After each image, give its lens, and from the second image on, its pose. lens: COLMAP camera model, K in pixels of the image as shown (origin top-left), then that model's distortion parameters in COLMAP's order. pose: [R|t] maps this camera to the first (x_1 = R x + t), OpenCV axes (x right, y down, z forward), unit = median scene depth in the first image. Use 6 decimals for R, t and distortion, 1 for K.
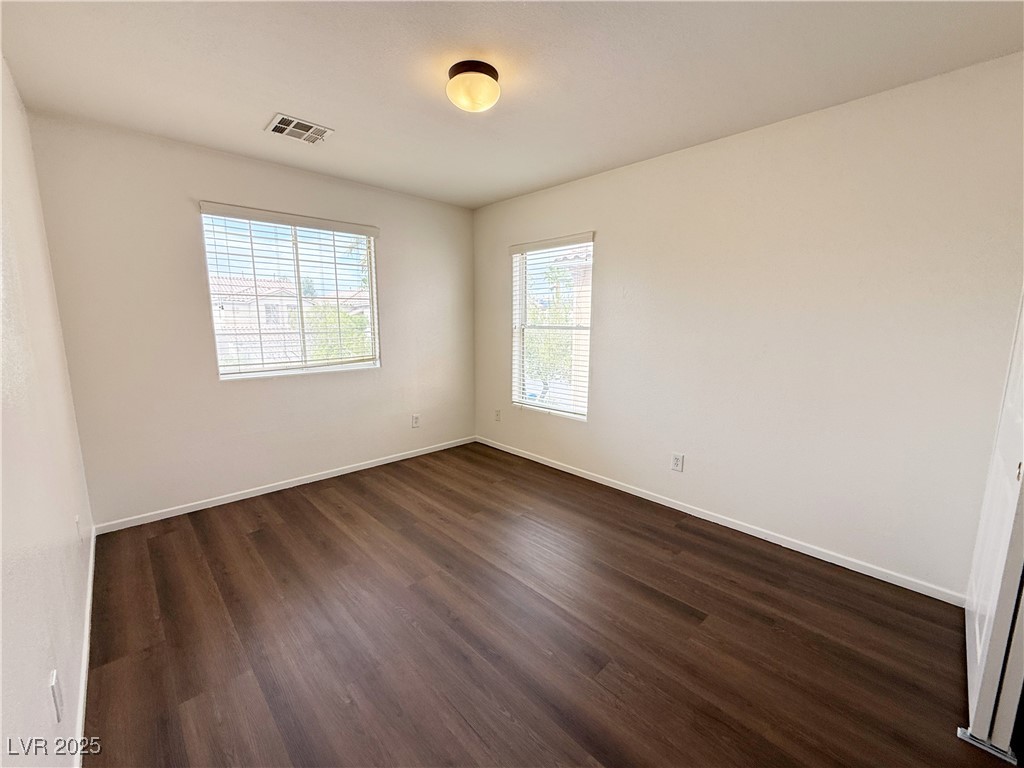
lens RADIAL K [[420.1, 0, 506.4], [0, 420.1, 383.7], [0, 0, 1]] dist [-0.001811, -0.000380]
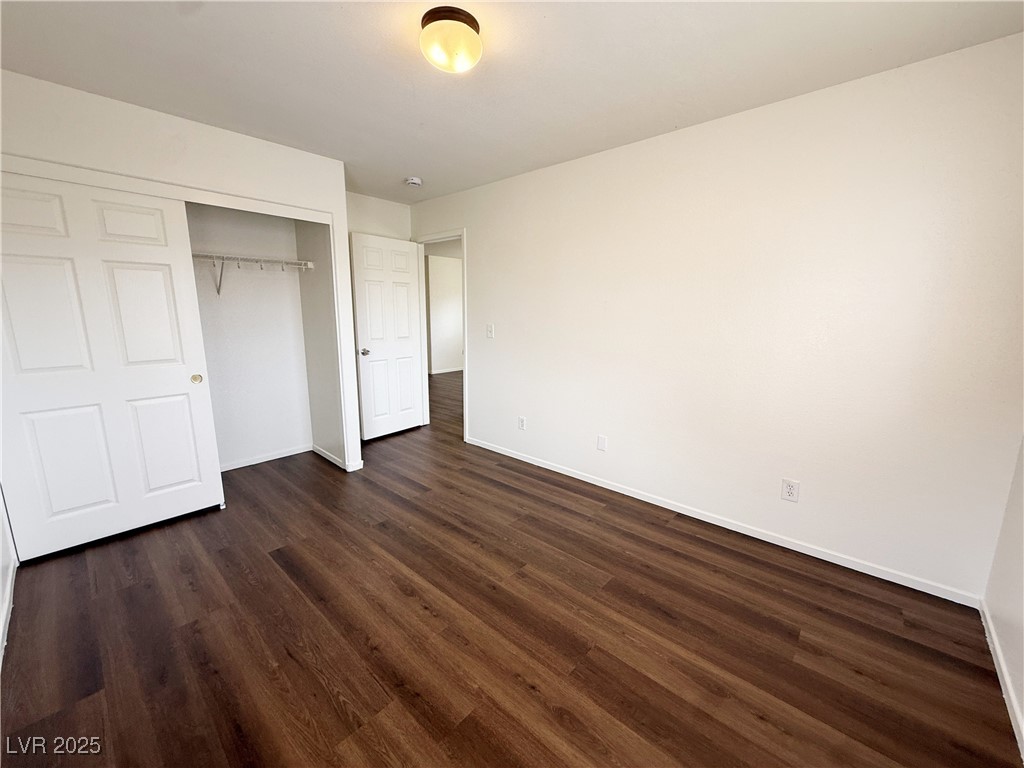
lens RADIAL K [[408.0, 0, 510.3], [0, 408.0, 384.0], [0, 0, 1]] dist [0.001937, 0.000342]
pose [[-0.996819, 0.001667, -0.079685, -0.076446], [-0.024813, 0.943609, 0.330131, -0.193548], [0.075742, 0.331058, -0.940566, 1.225314]]
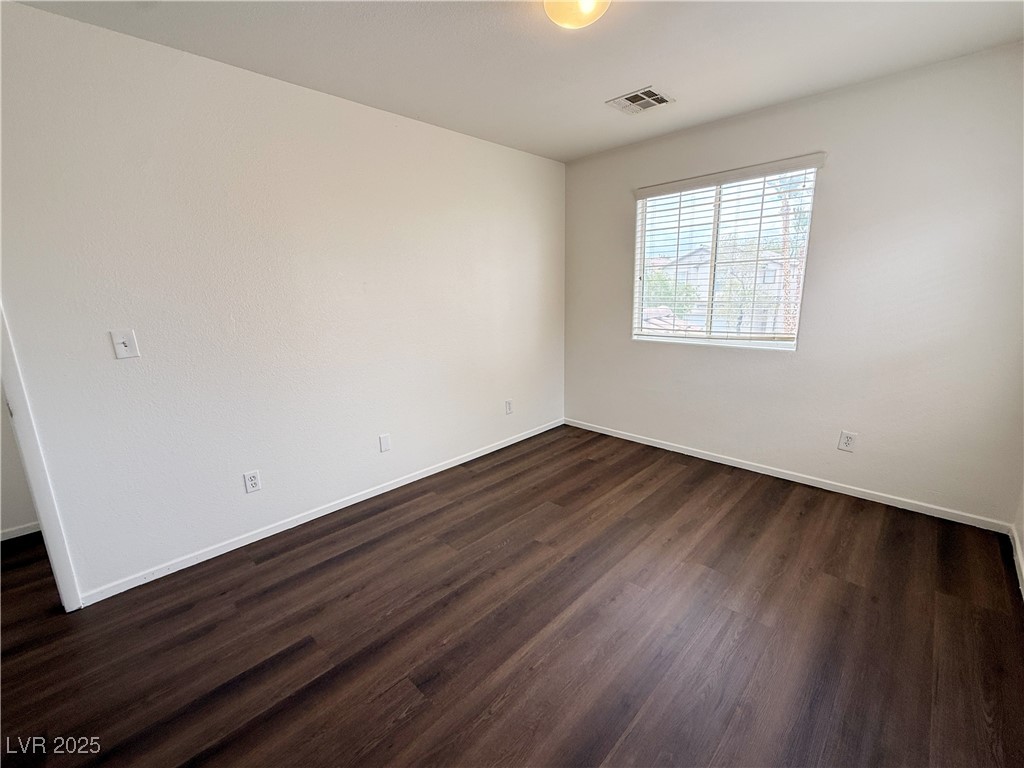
lens RADIAL K [[434.2, 0, 512.0], [0, 434.2, 384.0], [0, 0, 1]] dist [0.000225, 0.000201]
pose [[0.040396, 0.208126, -0.977268, 0.524162], [-0.131702, 0.970641, 0.201271, -0.084690], [0.990466, 0.120577, 0.066621, 0.549859]]
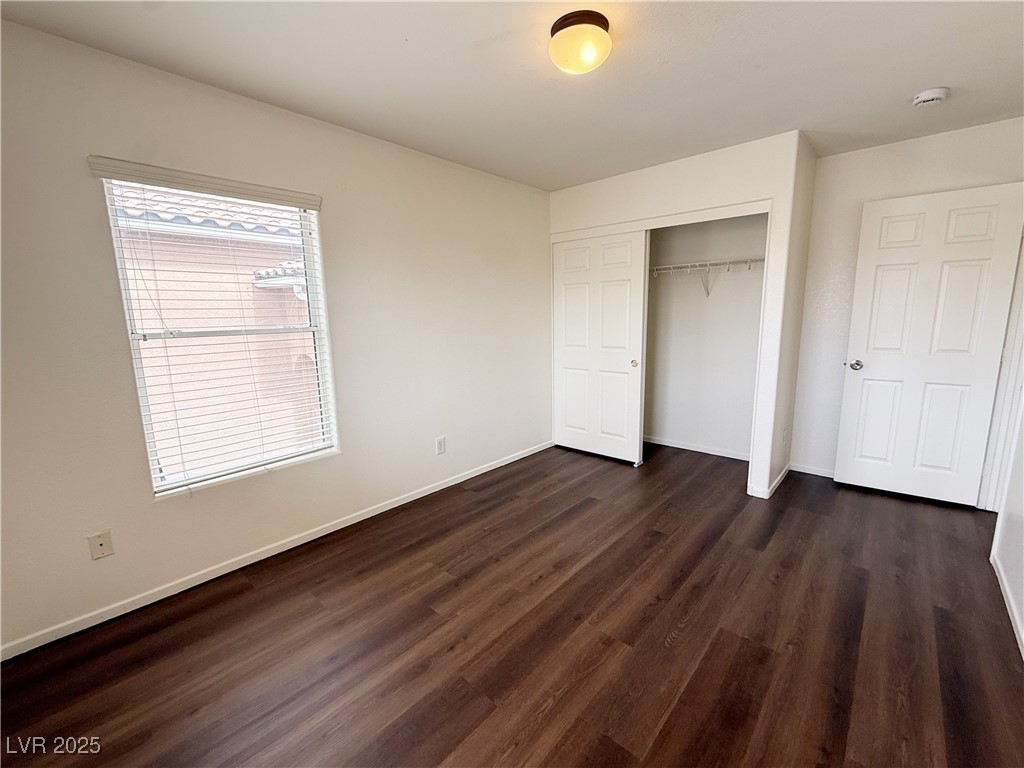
lens RADIAL K [[434.2, 0, 512.0], [0, 434.2, 384.0], [0, 0, 1]] dist [0.000225, 0.000201]
pose [[-0.079686, -0.165031, 0.983064, -0.639908], [0.173842, 0.968787, 0.176725, -0.125290], [-0.981544, 0.184980, -0.048509, 0.788622]]
